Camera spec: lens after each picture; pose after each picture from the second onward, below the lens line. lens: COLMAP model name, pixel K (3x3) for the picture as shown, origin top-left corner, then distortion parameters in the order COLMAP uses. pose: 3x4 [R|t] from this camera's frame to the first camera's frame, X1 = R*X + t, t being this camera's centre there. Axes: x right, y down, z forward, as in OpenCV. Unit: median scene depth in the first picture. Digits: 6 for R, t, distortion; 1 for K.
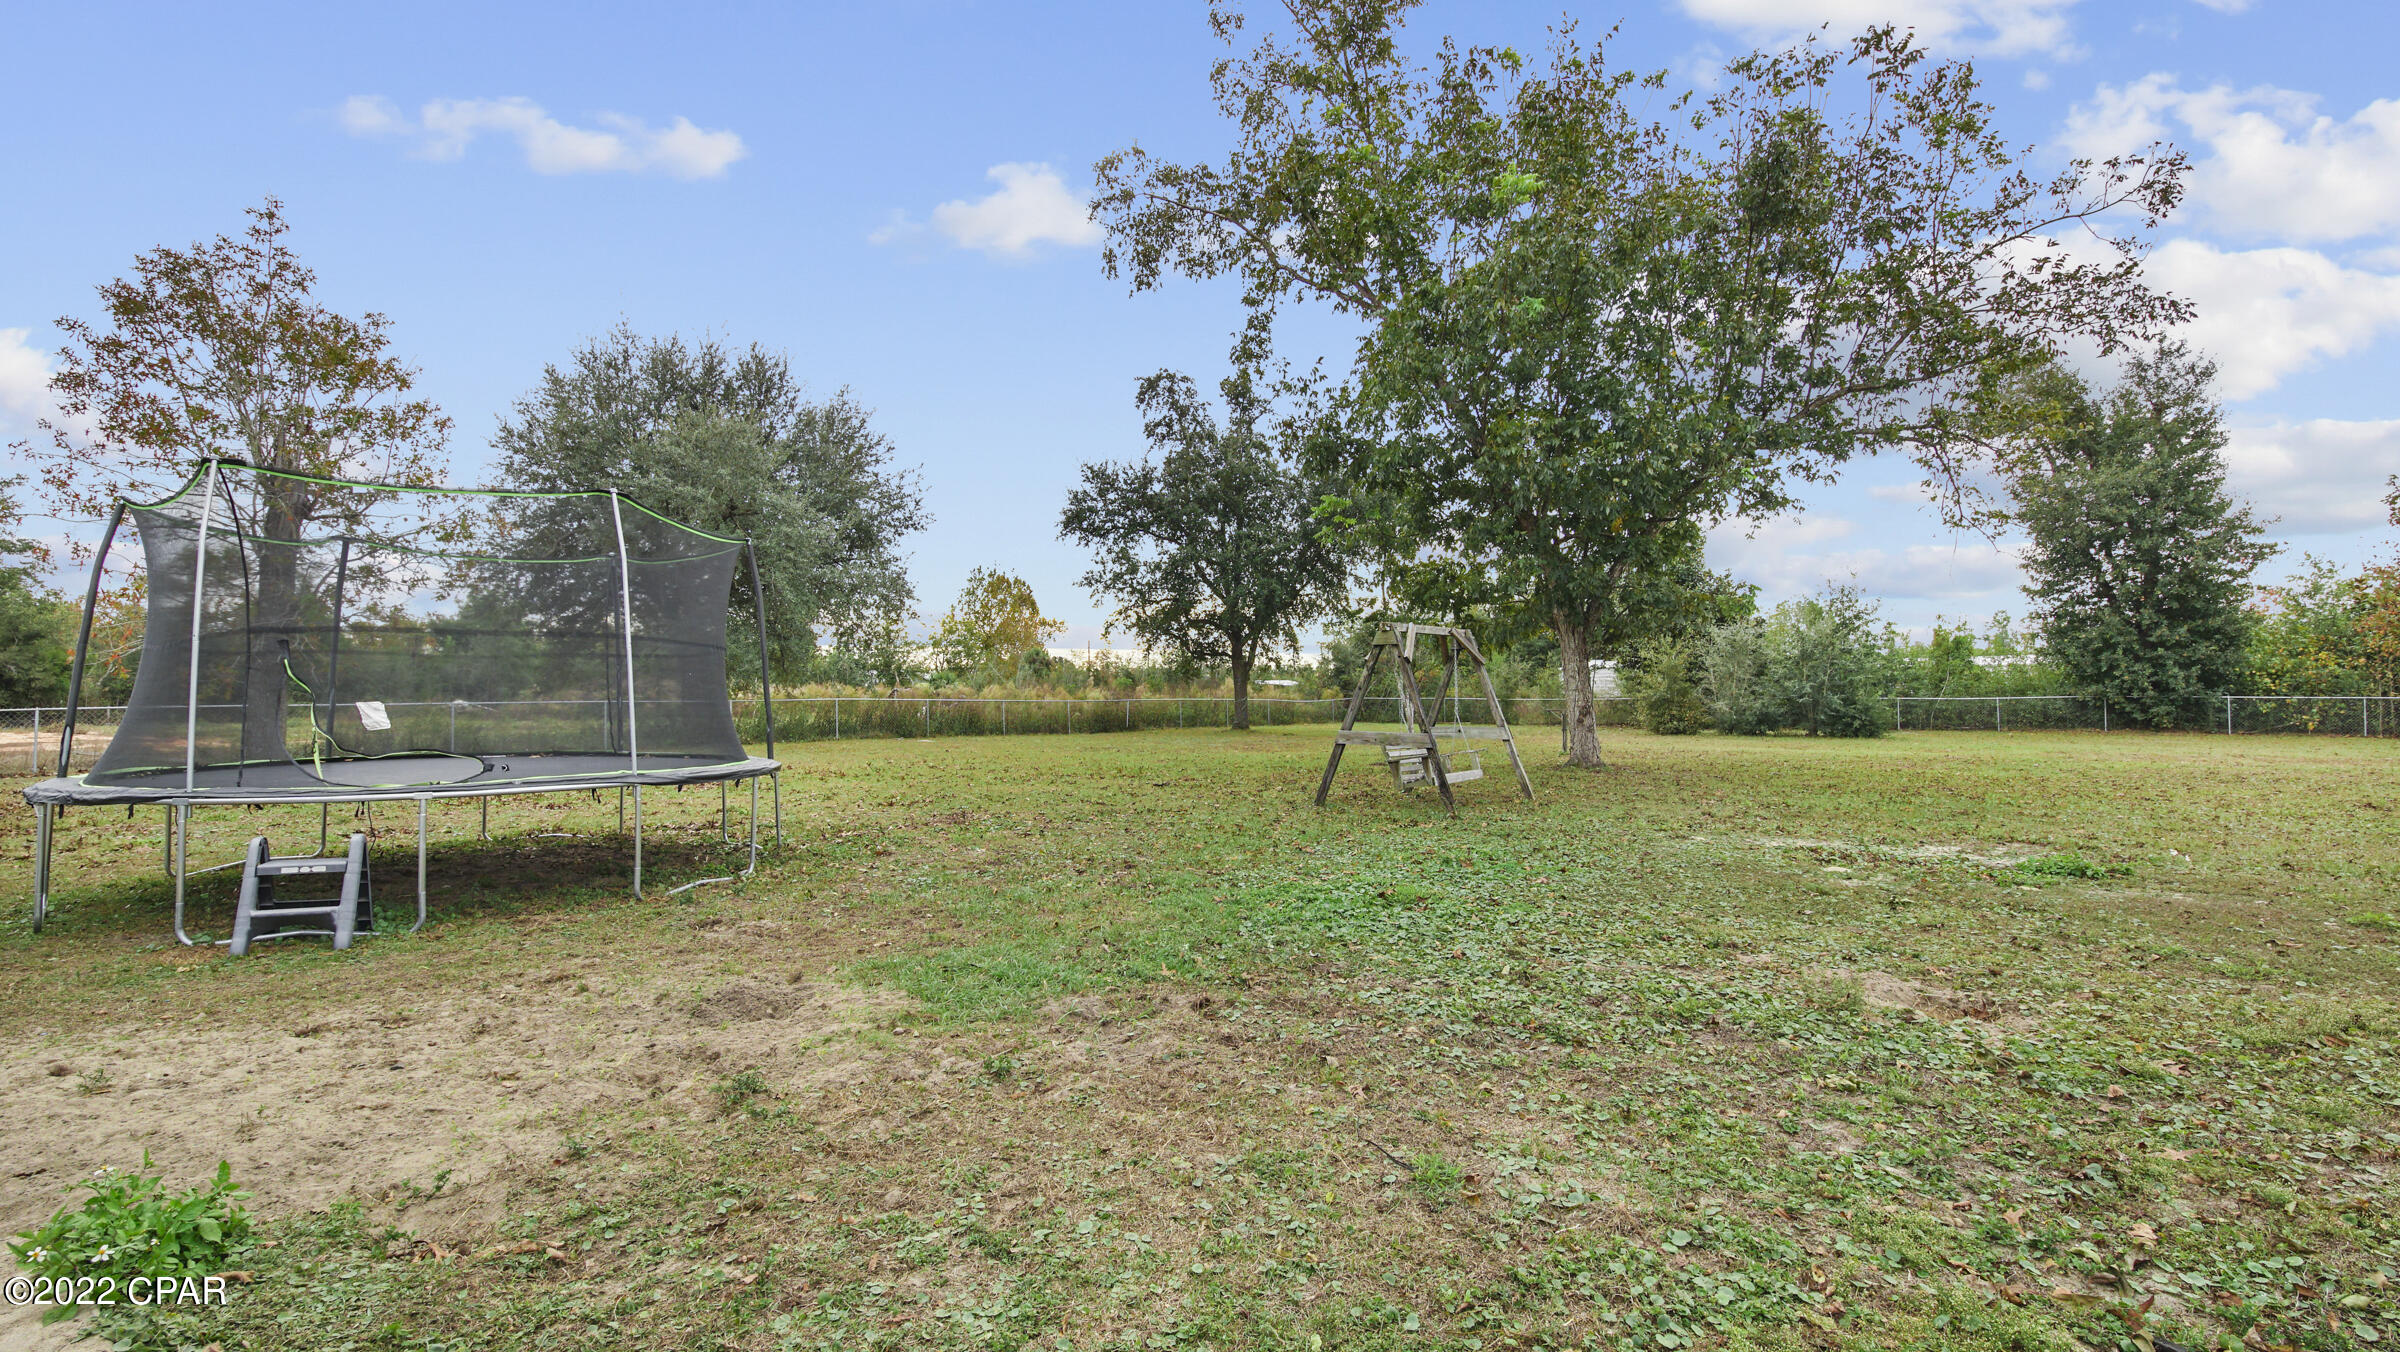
lens RADIAL K [[1048.4, 0, 1199.5], [0, 1048.4, 682.3], [0, 0, 1]] dist [0.036490, -0.021937]
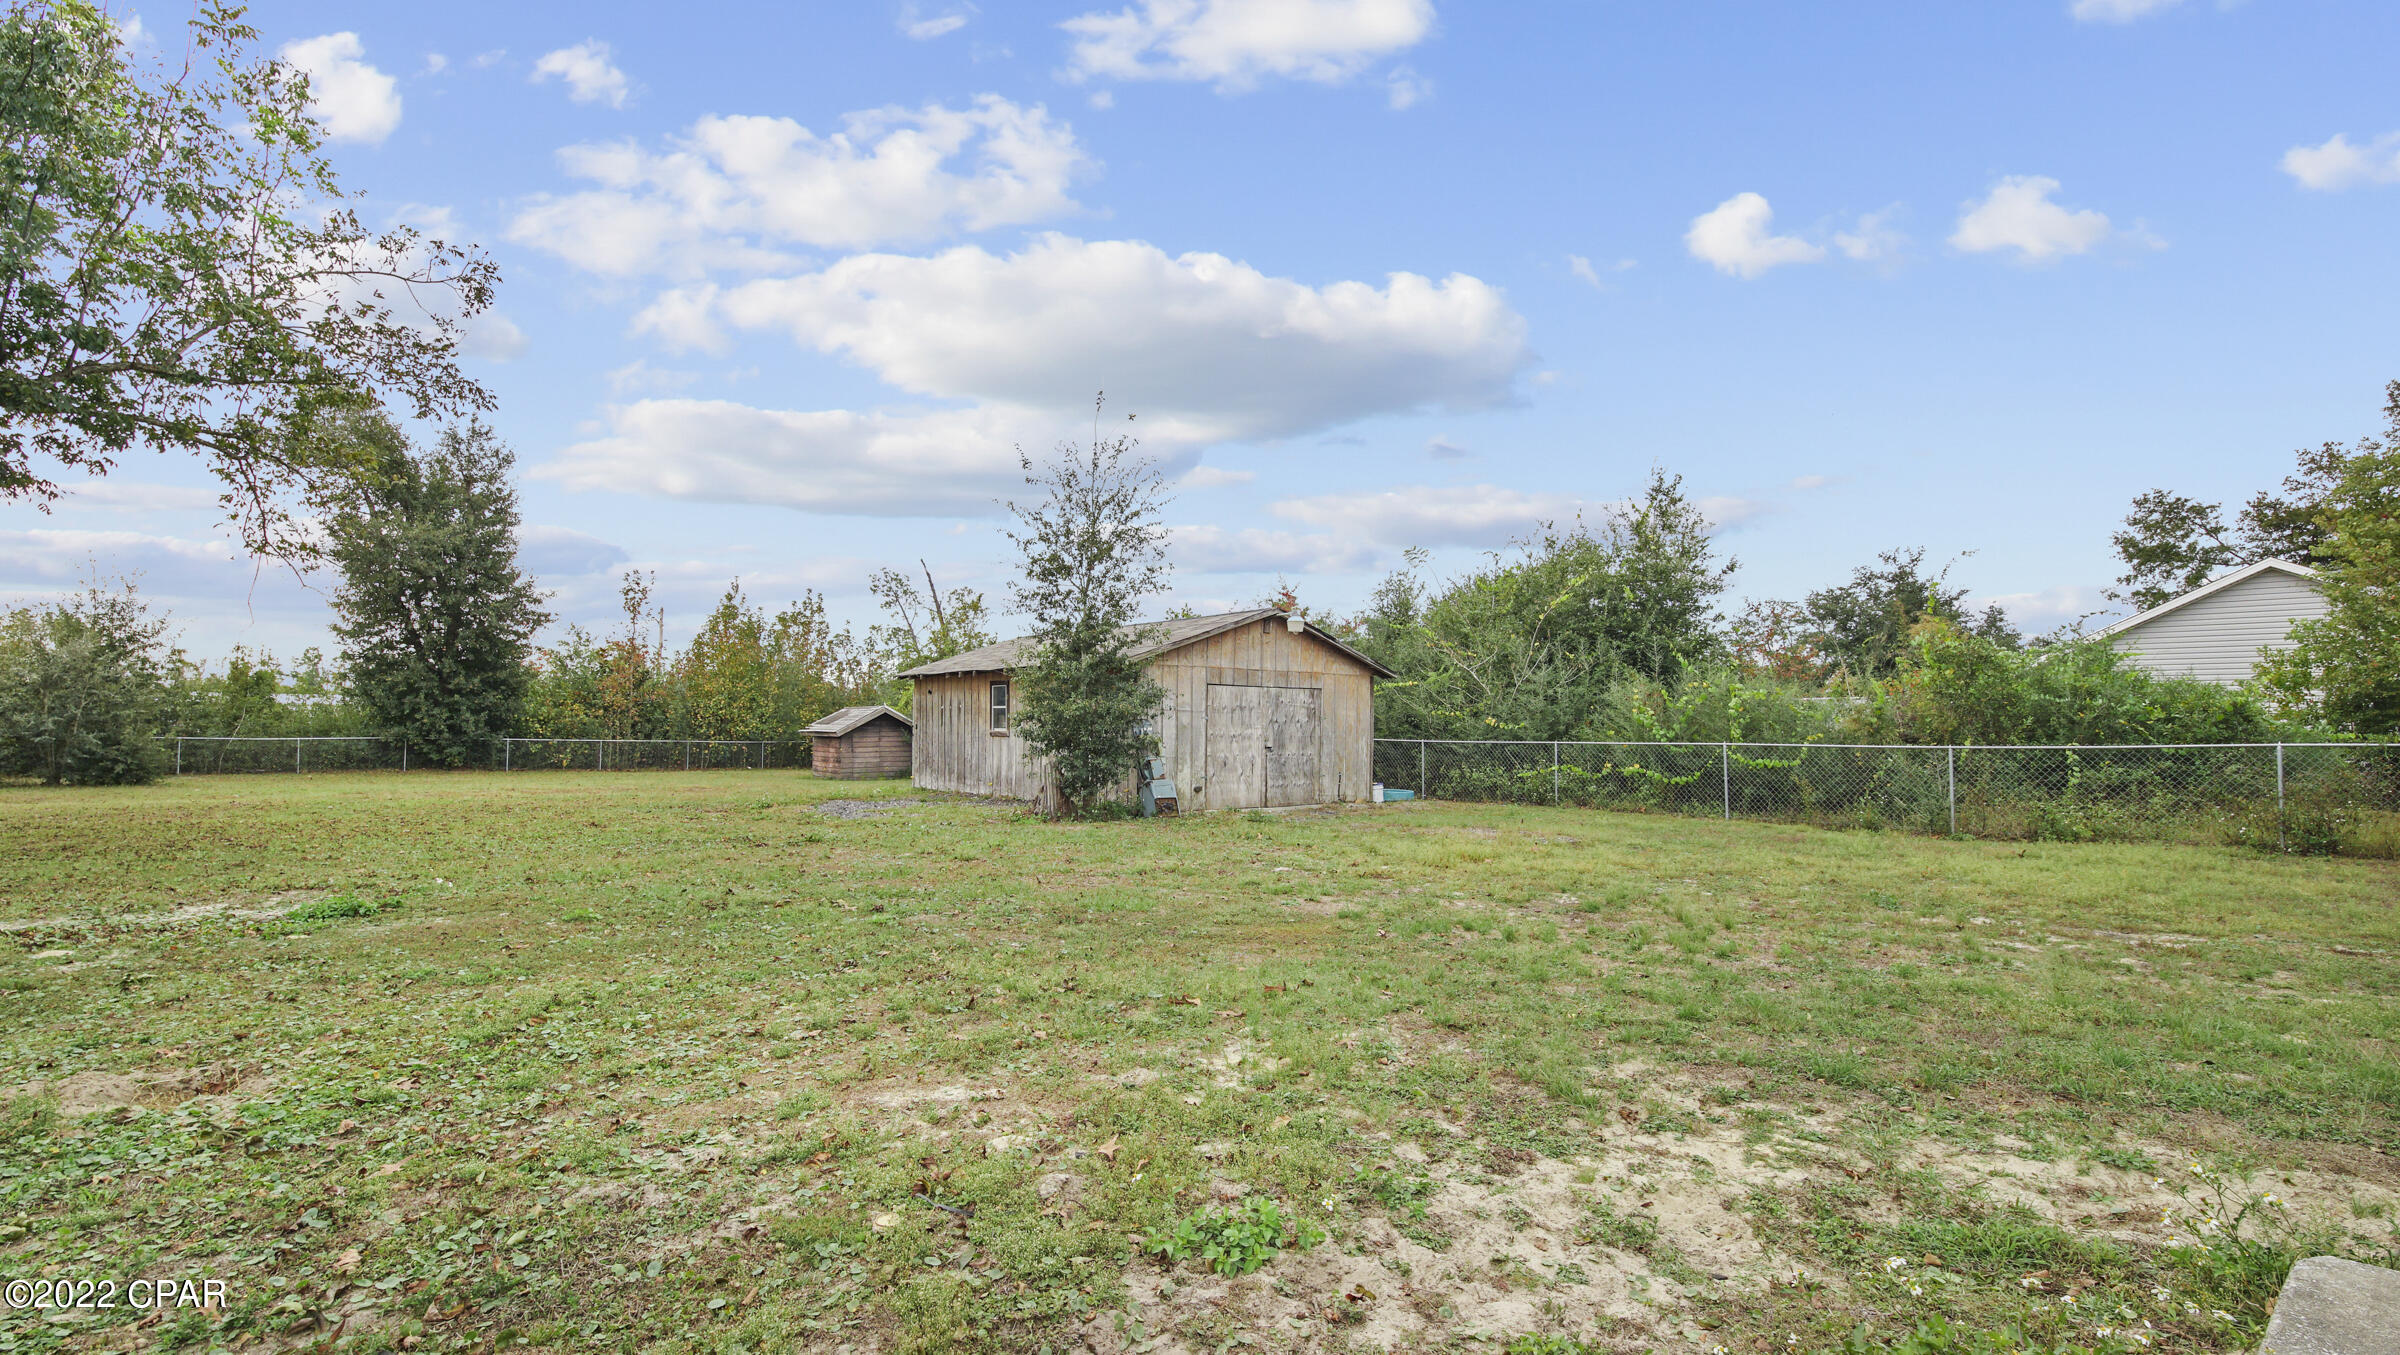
lens RADIAL K [[1048.4, 0, 1199.5], [0, 1048.4, 683.8], [0, 0, 1]] dist [0.036490, -0.021937]
pose [[0.225022, 0.058917, 0.972571, 0.004761], [-0.022917, 0.998214, -0.055168, -0.000242], [-0.974084, -0.009874, 0.225970, -0.004358]]
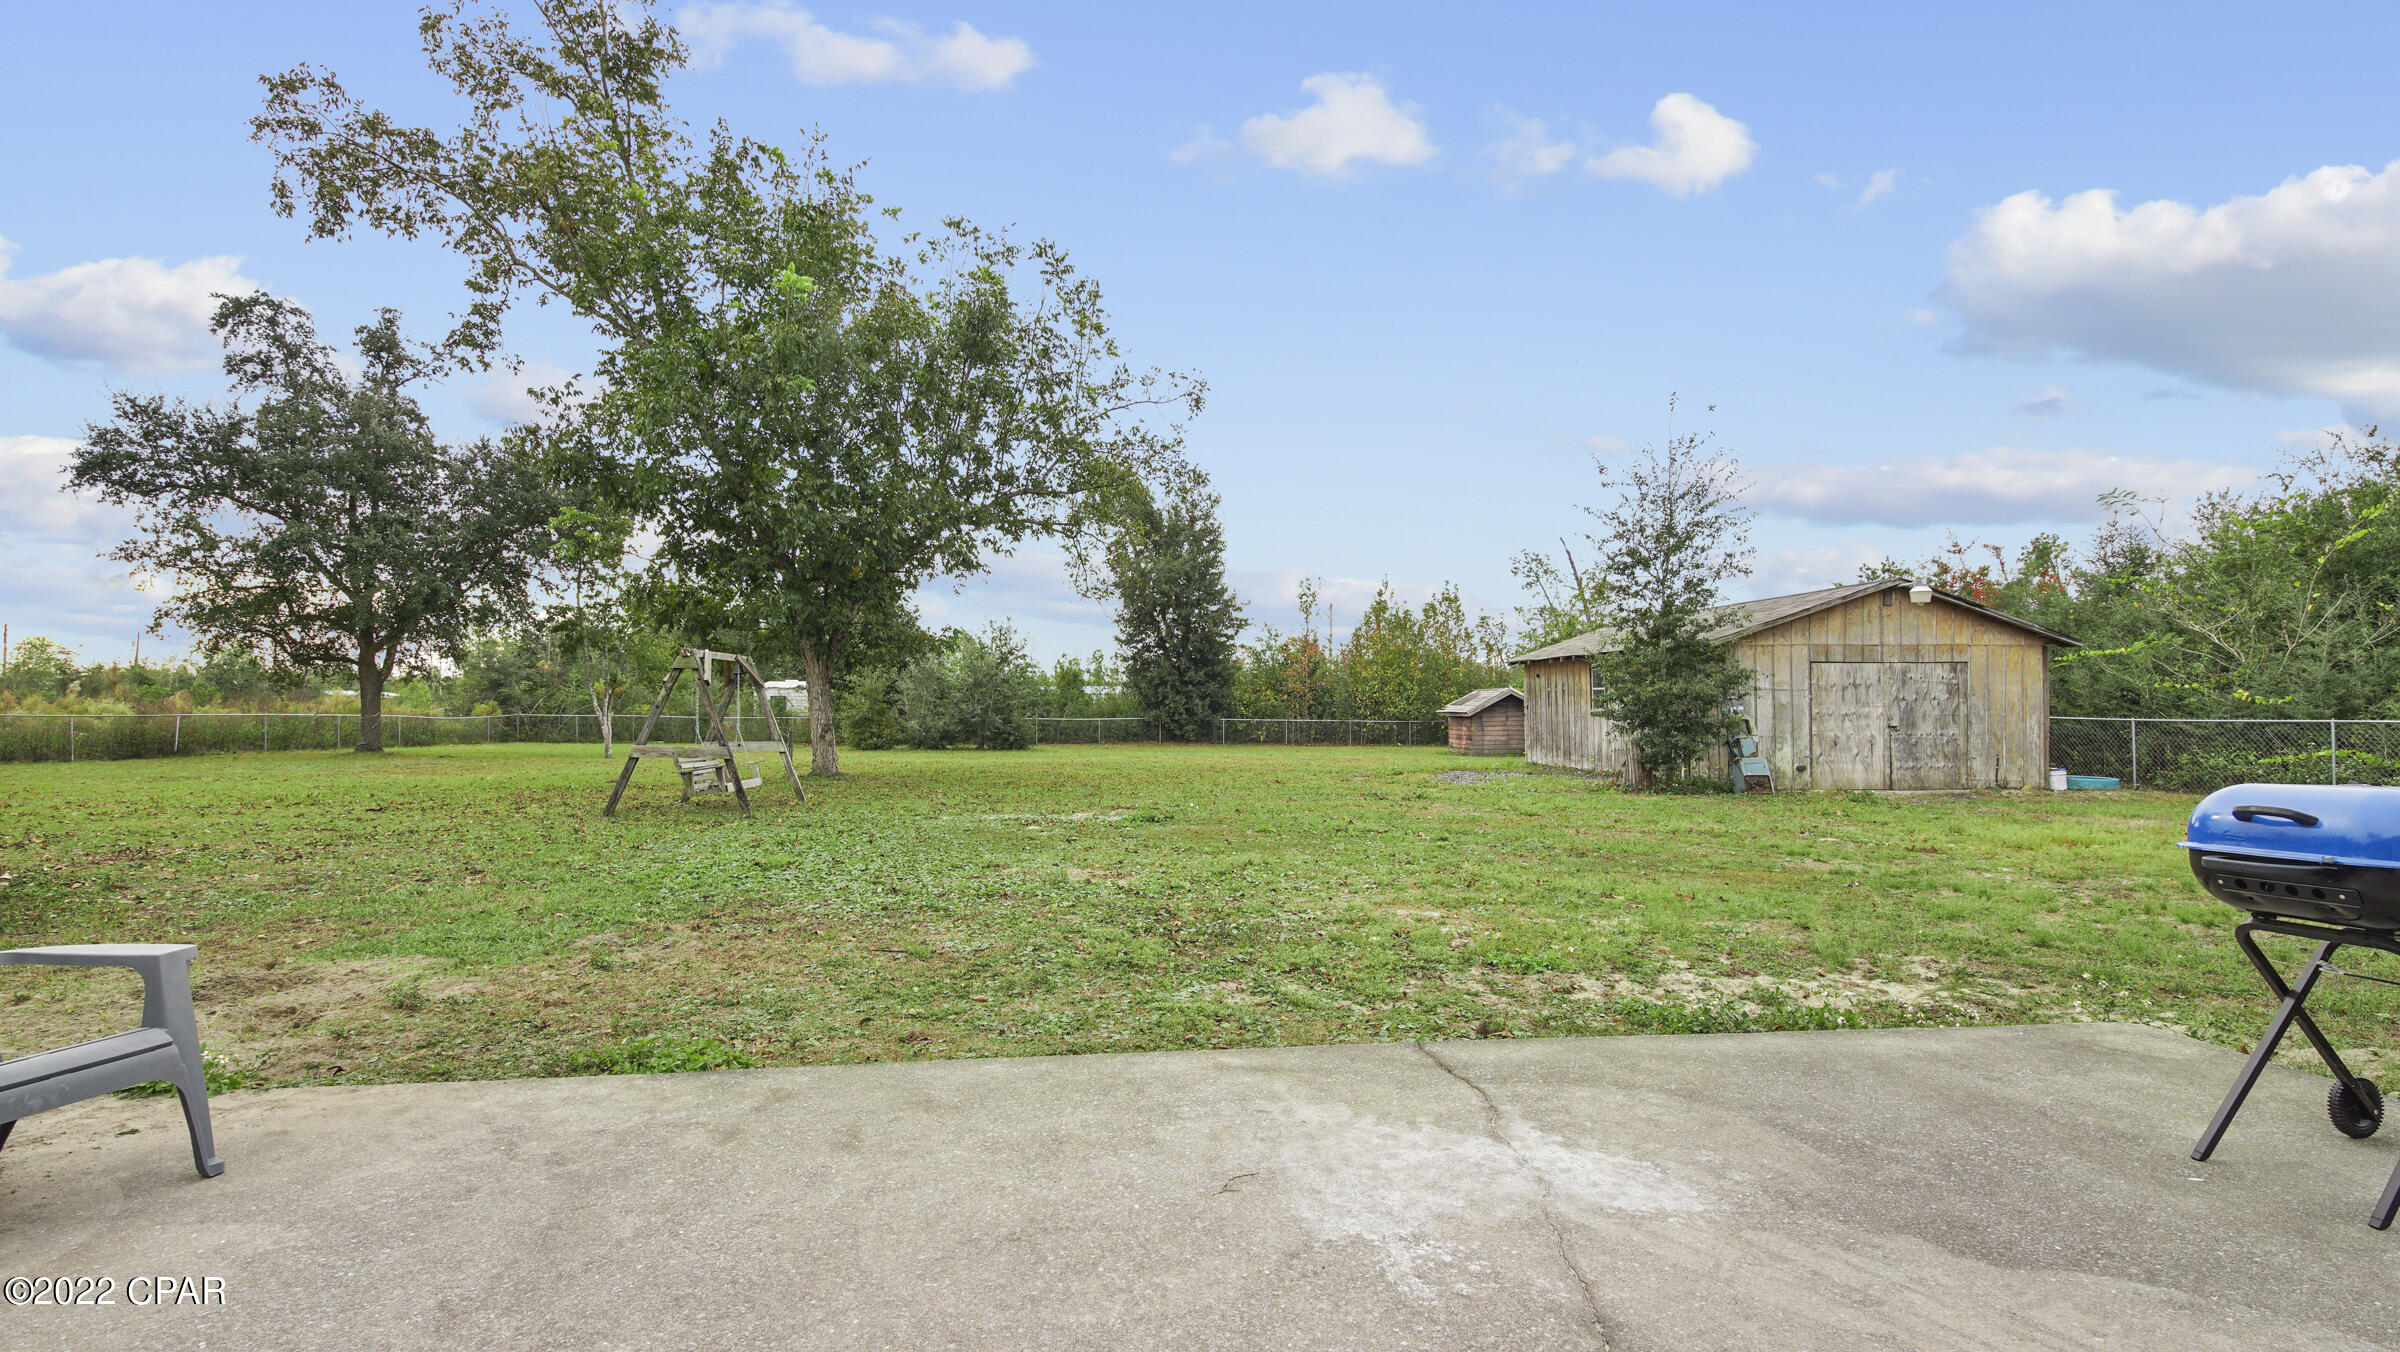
lens RADIAL K [[1048.4, 0, 1199.5], [0, 1048.4, 682.3], [0, 0, 1]] dist [0.036490, -0.021937]
pose [[0.736009, 0.029861, 0.676313, -0.111648], [-0.017773, 0.999535, -0.024791, -0.001580], [-0.676739, 0.006226, 0.736197, -0.125752]]
